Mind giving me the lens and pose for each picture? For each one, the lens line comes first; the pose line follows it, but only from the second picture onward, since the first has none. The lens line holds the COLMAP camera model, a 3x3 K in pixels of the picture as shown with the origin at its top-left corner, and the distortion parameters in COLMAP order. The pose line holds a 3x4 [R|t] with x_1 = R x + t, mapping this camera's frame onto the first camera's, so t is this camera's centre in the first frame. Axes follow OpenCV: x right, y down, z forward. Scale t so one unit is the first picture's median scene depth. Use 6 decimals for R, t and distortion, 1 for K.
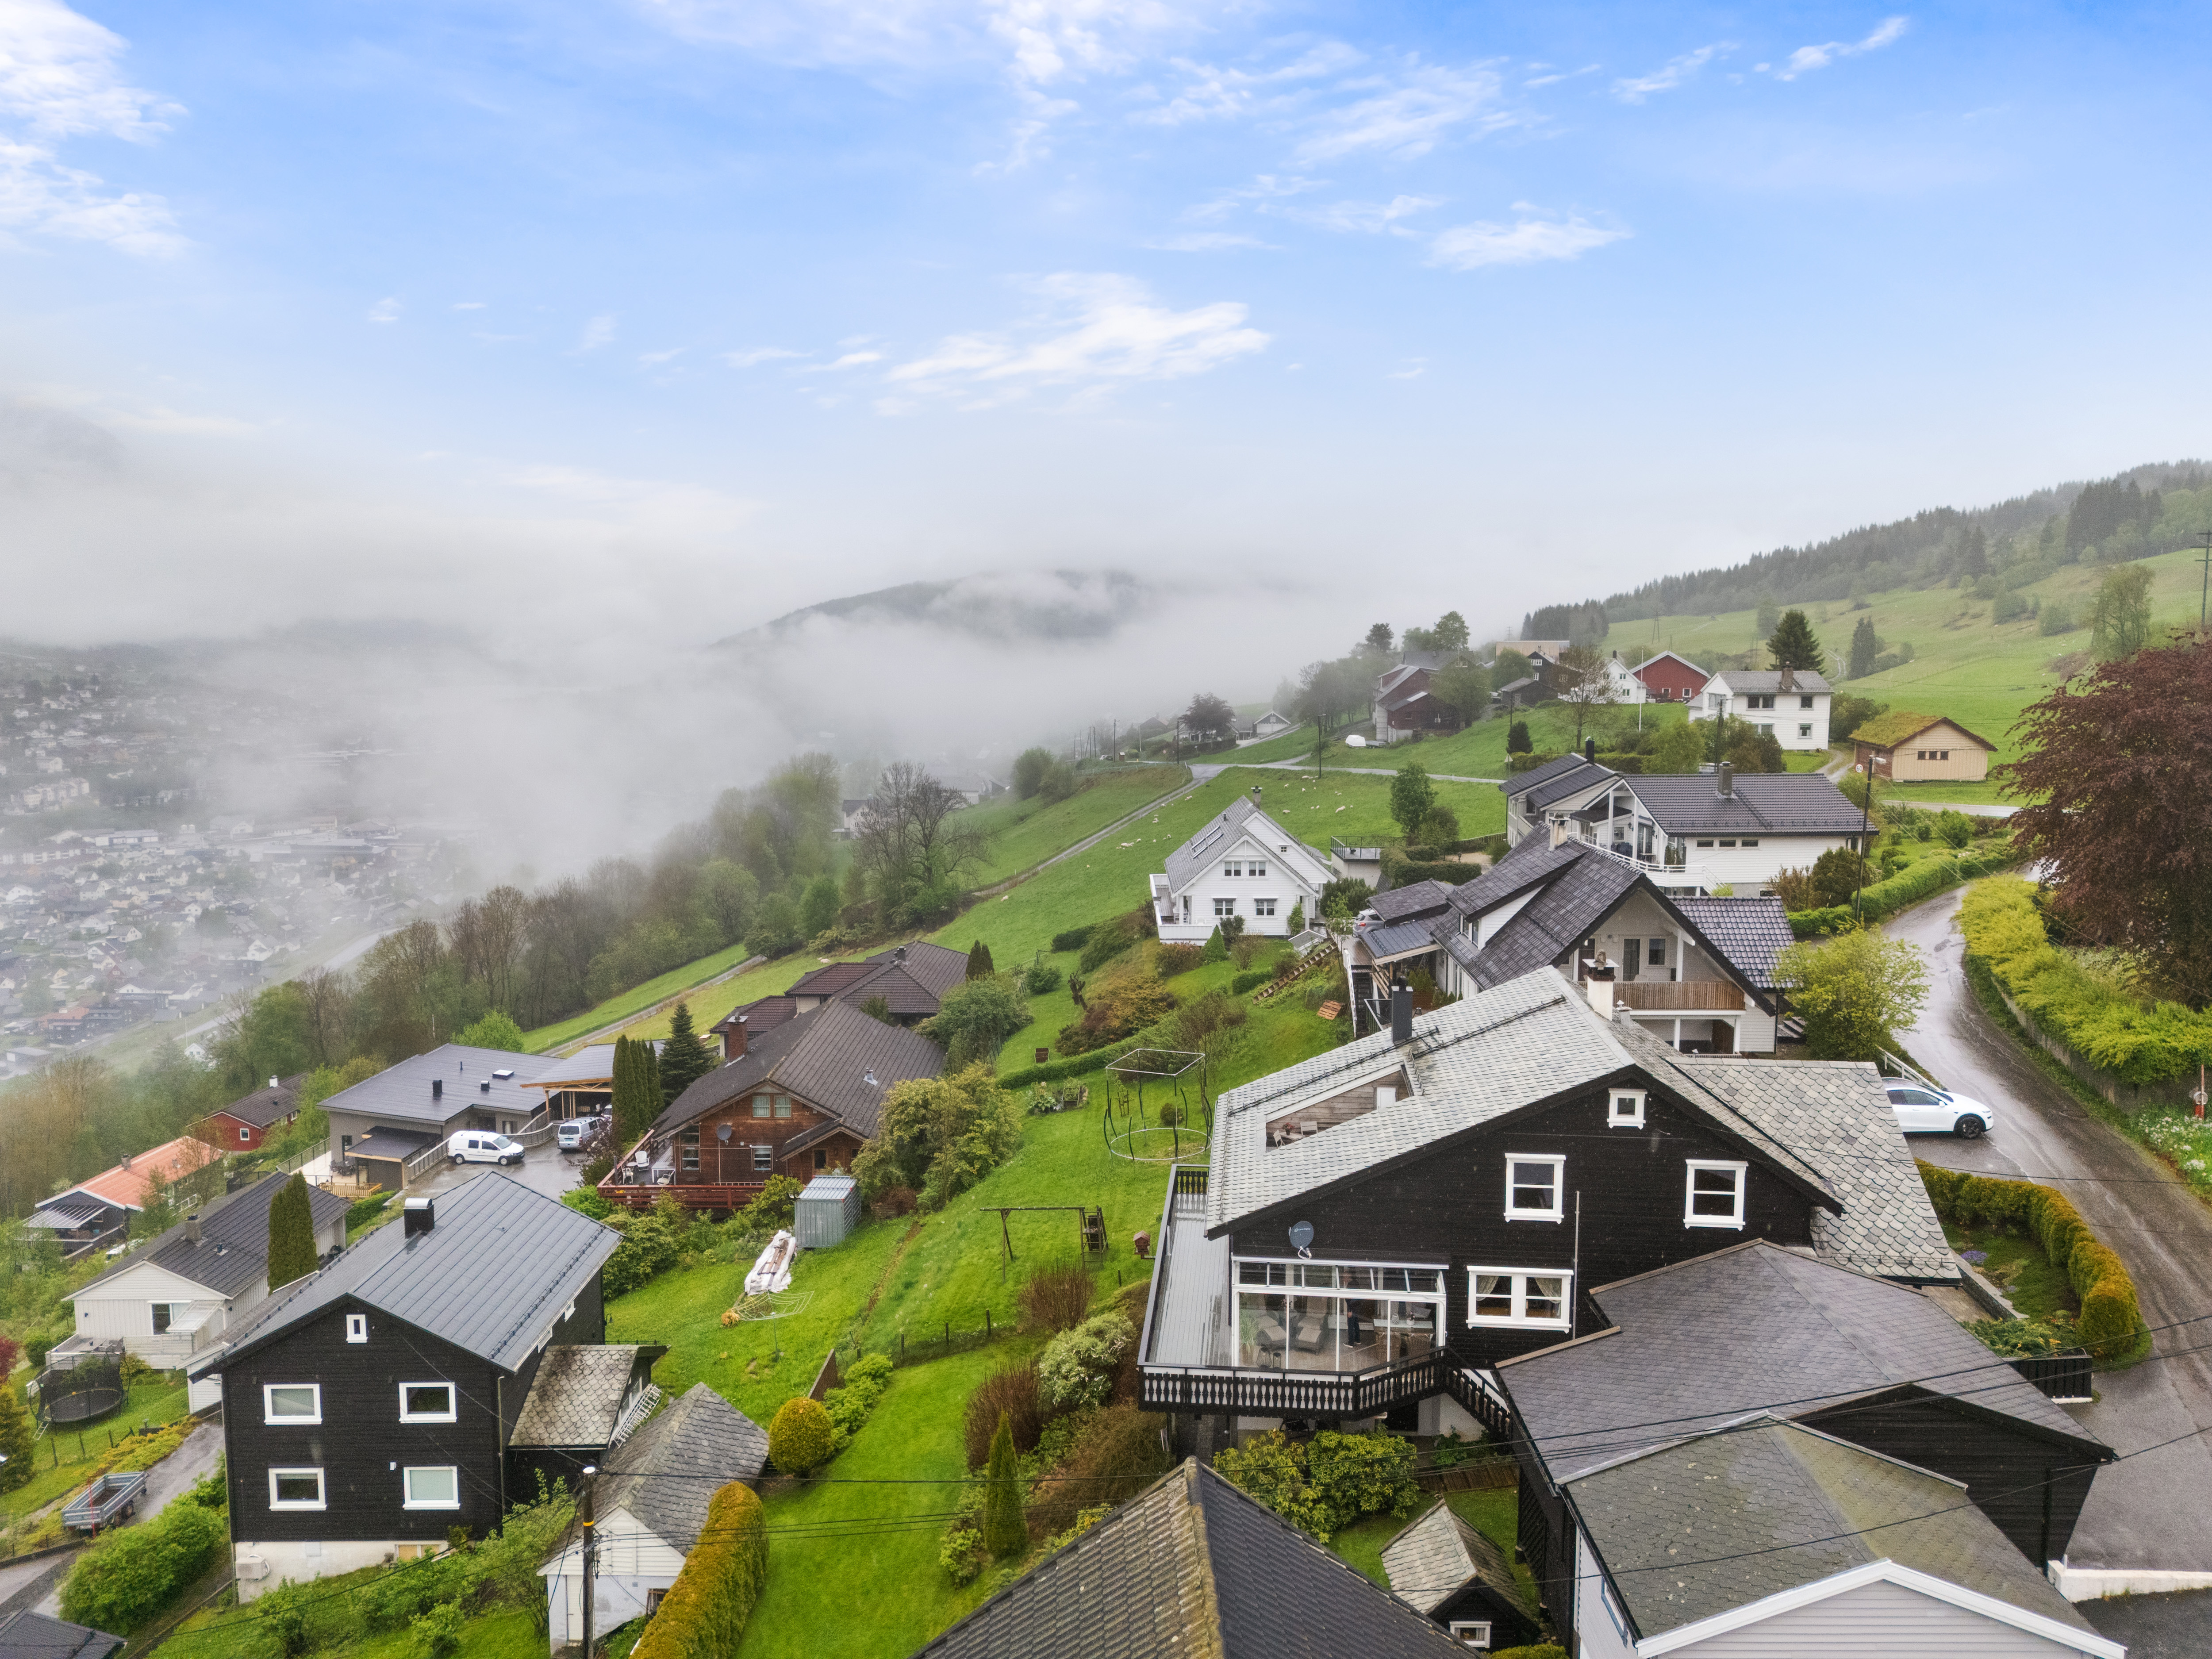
lens RADIAL K [[1624.9, 0, 1106.0], [0, 1624.9, 829.5], [0, 0, 1]] dist [0.084631, -0.075606]
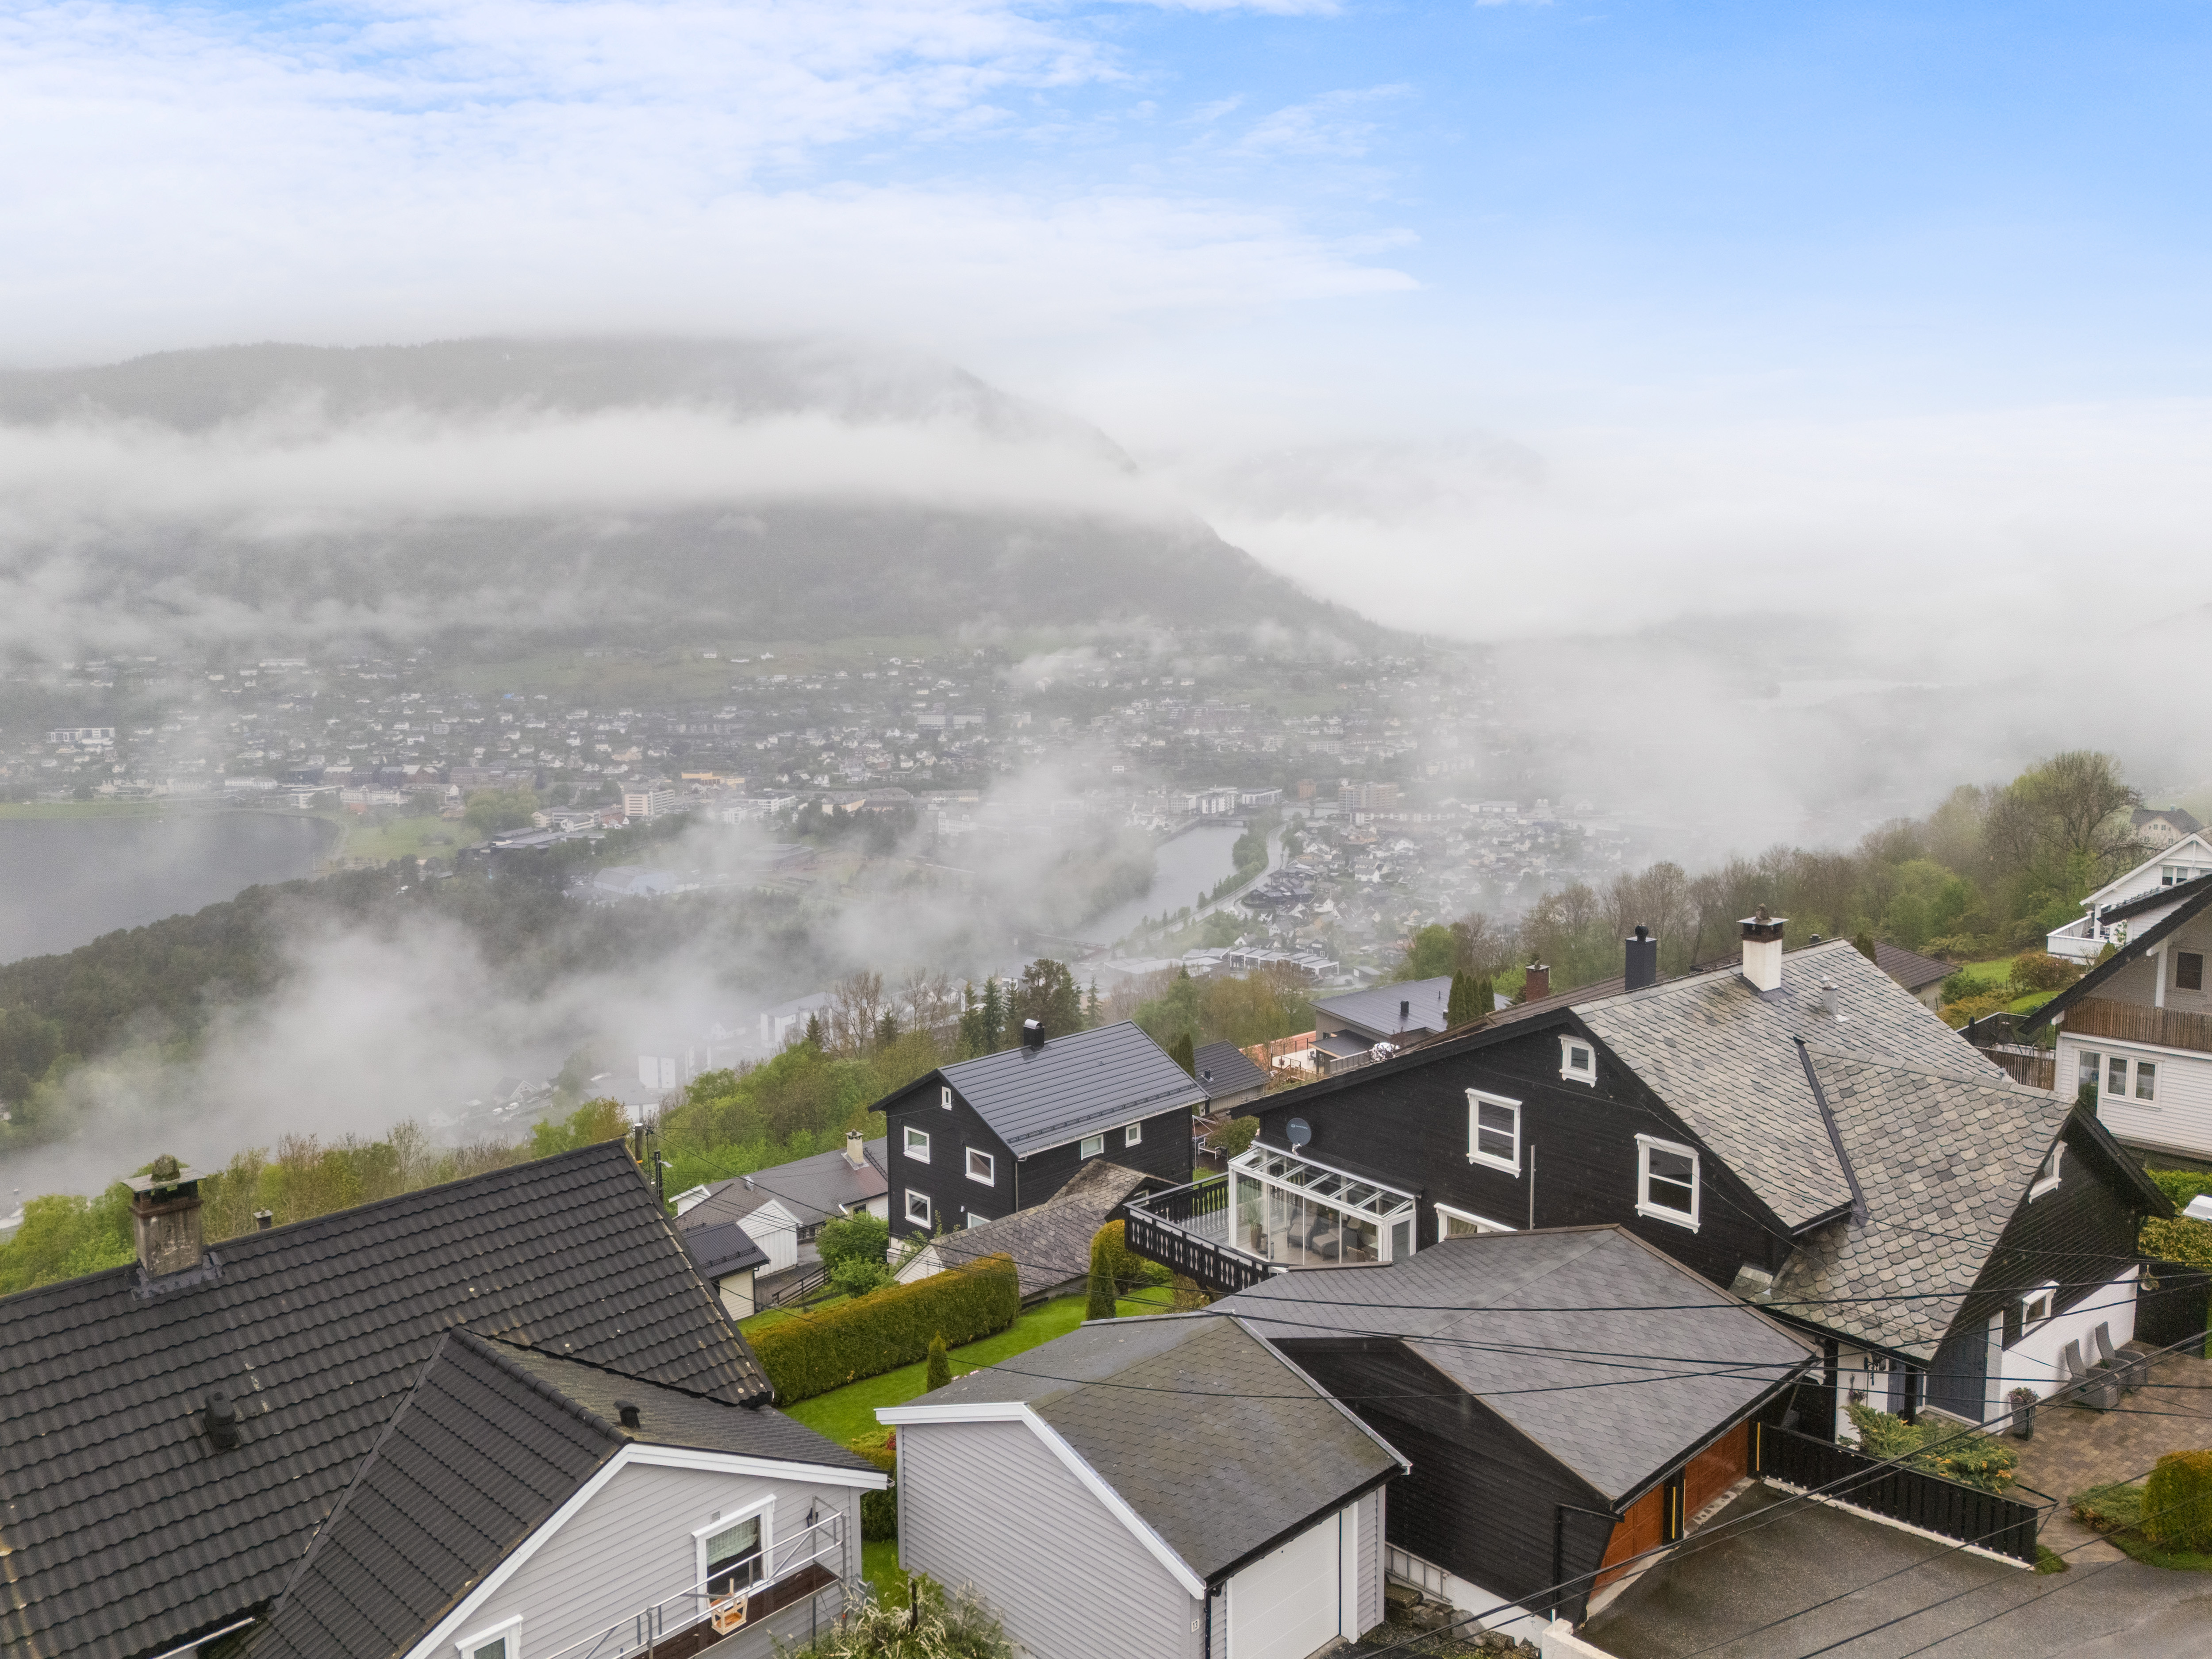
lens RADIAL K [[1624.9, 0, 1106.0], [0, 1624.9, 829.5], [0, 0, 1]] dist [0.084631, -0.075606]
pose [[0.701774, 0.081070, -0.707772, 0.107526], [-0.078960, 0.996234, 0.035821, 0.005310], [0.708010, 0.030747, 0.705533, 0.029906]]
